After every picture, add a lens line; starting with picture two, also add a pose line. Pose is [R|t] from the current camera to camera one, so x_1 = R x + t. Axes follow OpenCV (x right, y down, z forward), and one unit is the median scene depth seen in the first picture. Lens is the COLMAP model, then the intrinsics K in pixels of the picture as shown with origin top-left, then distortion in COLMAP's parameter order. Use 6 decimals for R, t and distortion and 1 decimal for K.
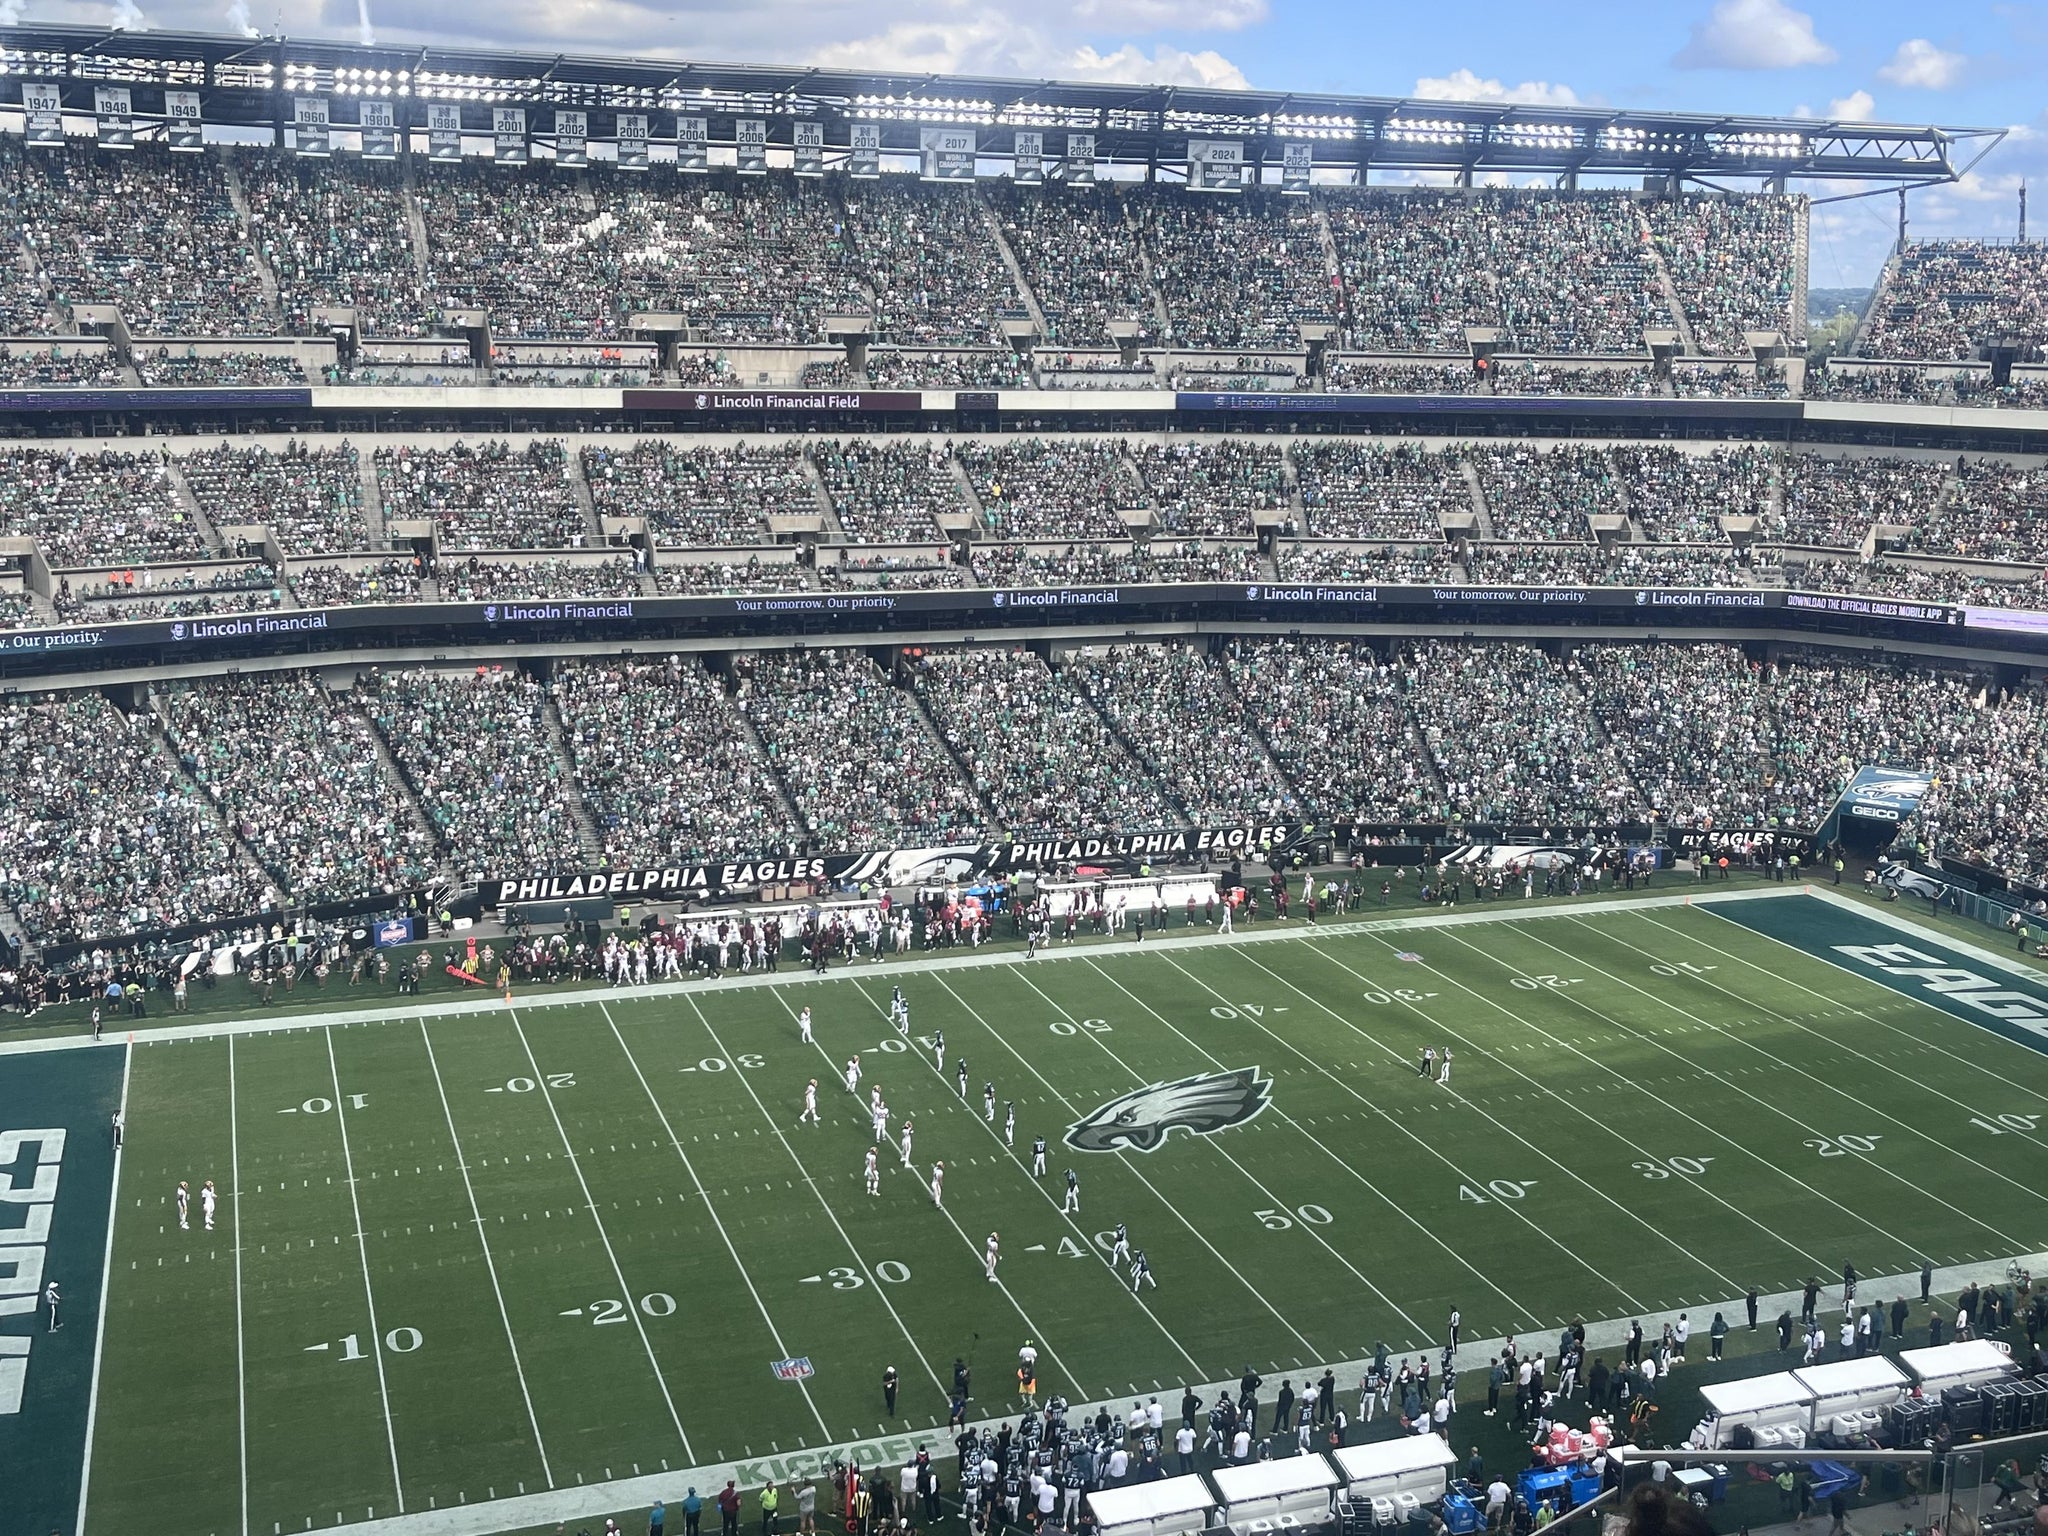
lens RADIAL K [[2214.9, 0, 1058.6], [0, 2214.9, 762.4], [0, 0, 1]] dist [0.064574, -0.147175]
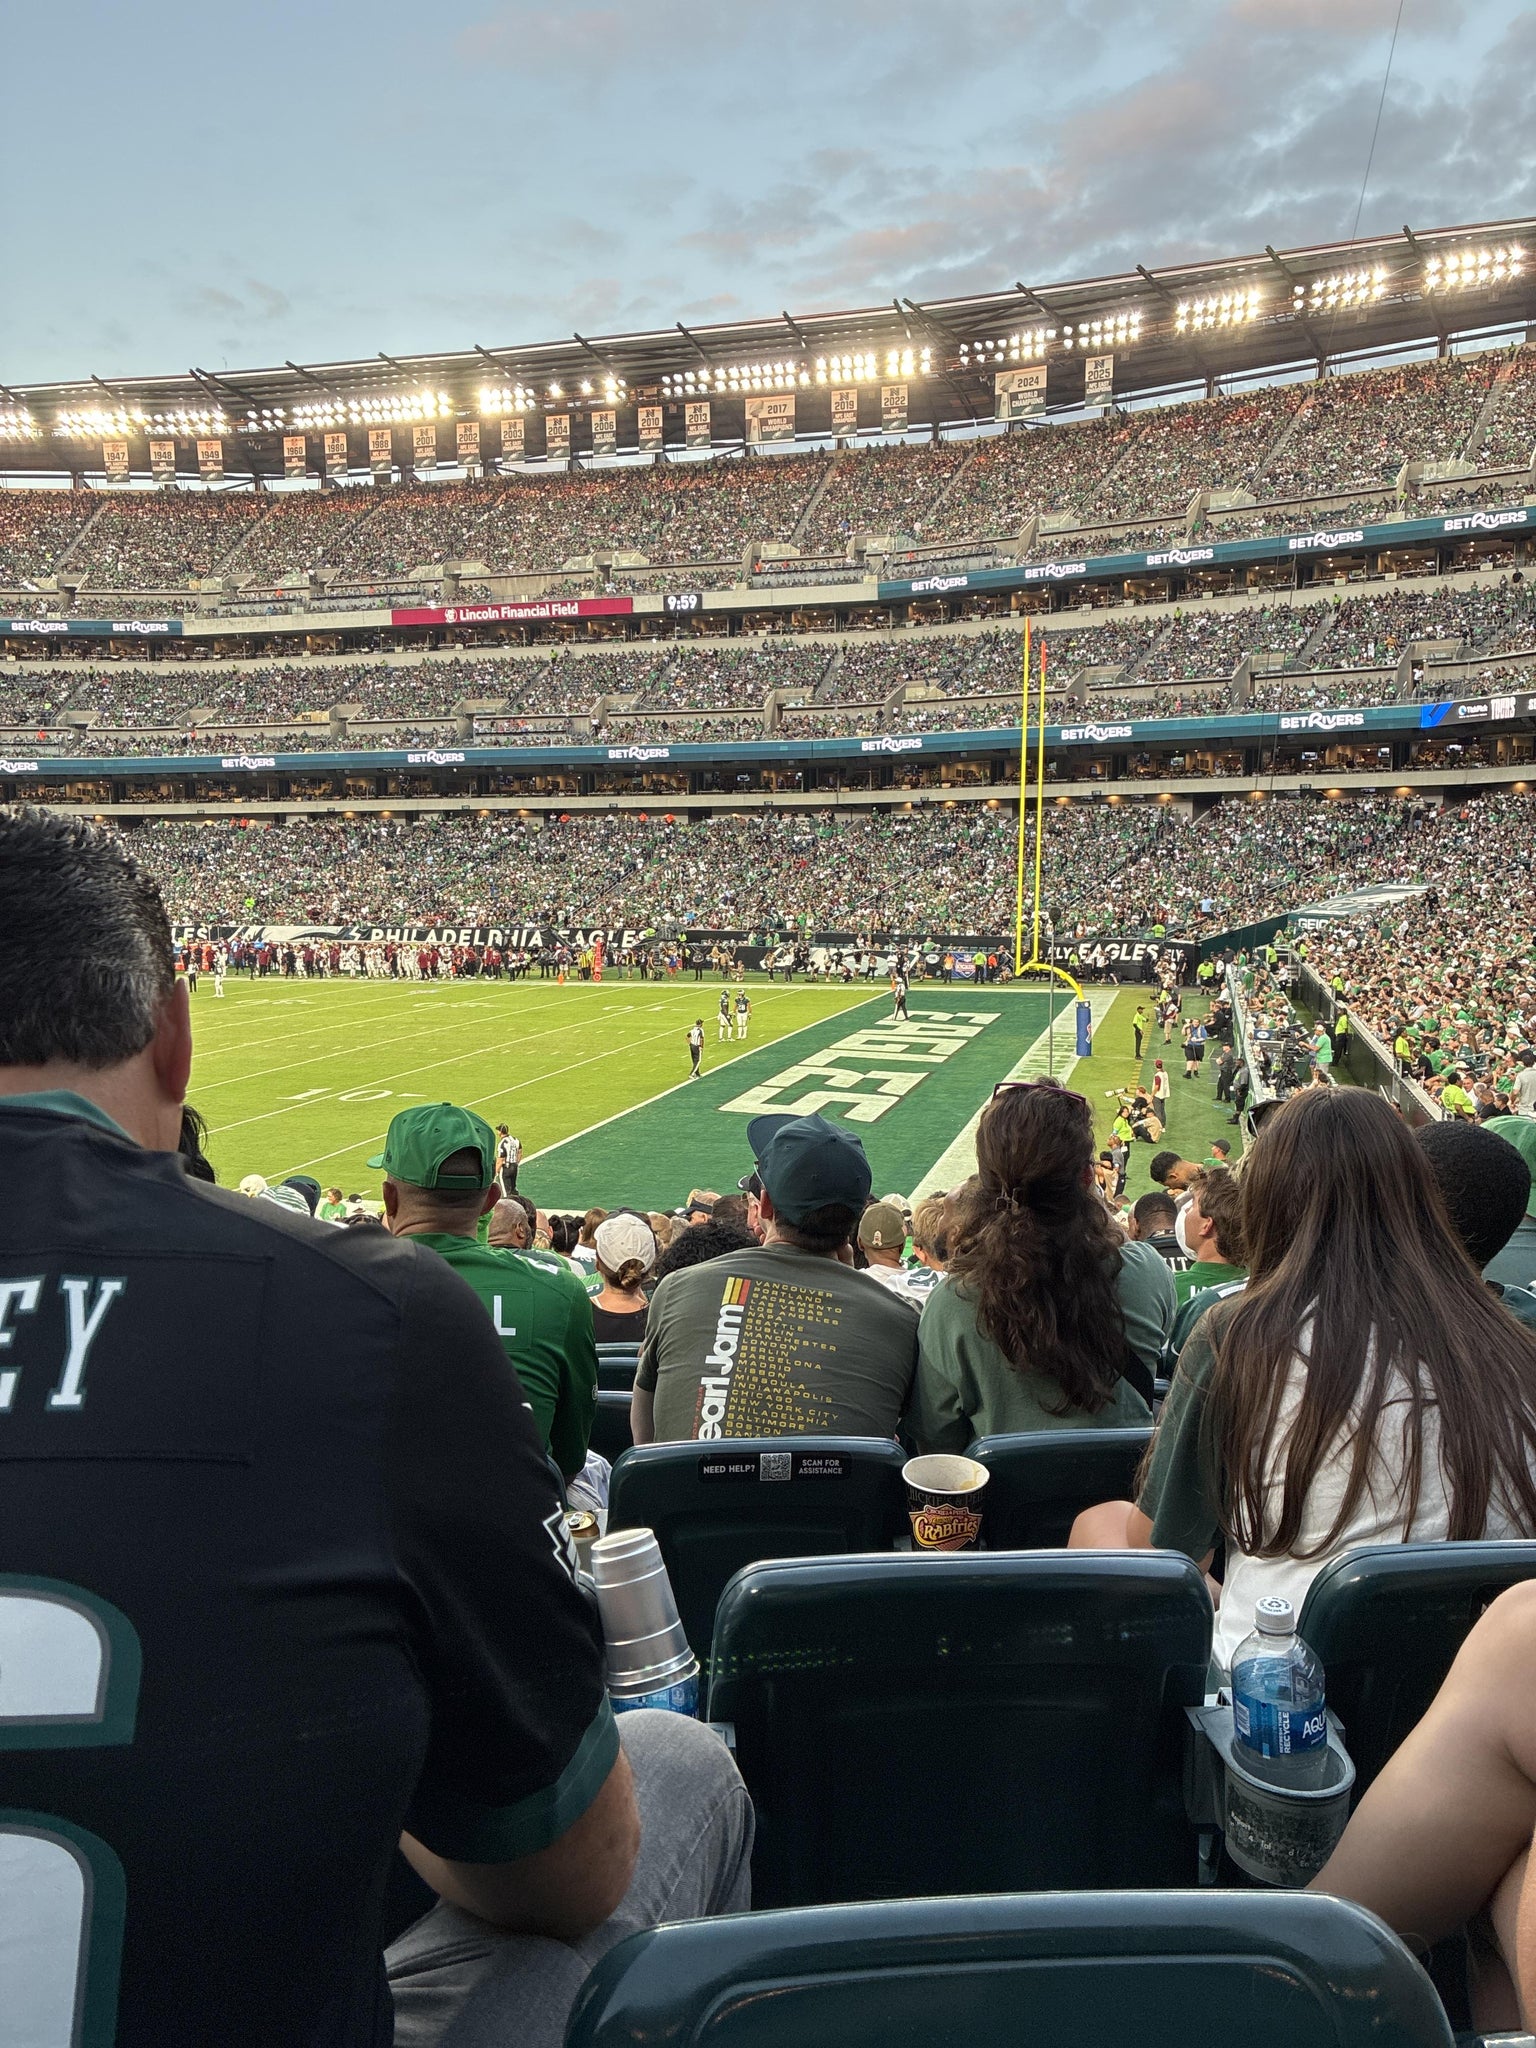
lens RADIAL K [[1530.1, 0, 779.7], [0, 1530.1, 997.4], [0, 0, 1]] dist [0.053362, -0.012118]
pose [[0.818254, 0.024991, -0.574314, 0.517006], [-0.093163, 0.991613, -0.089583, 0.110025], [0.567258, 0.126806, 0.813719, 0.504569]]
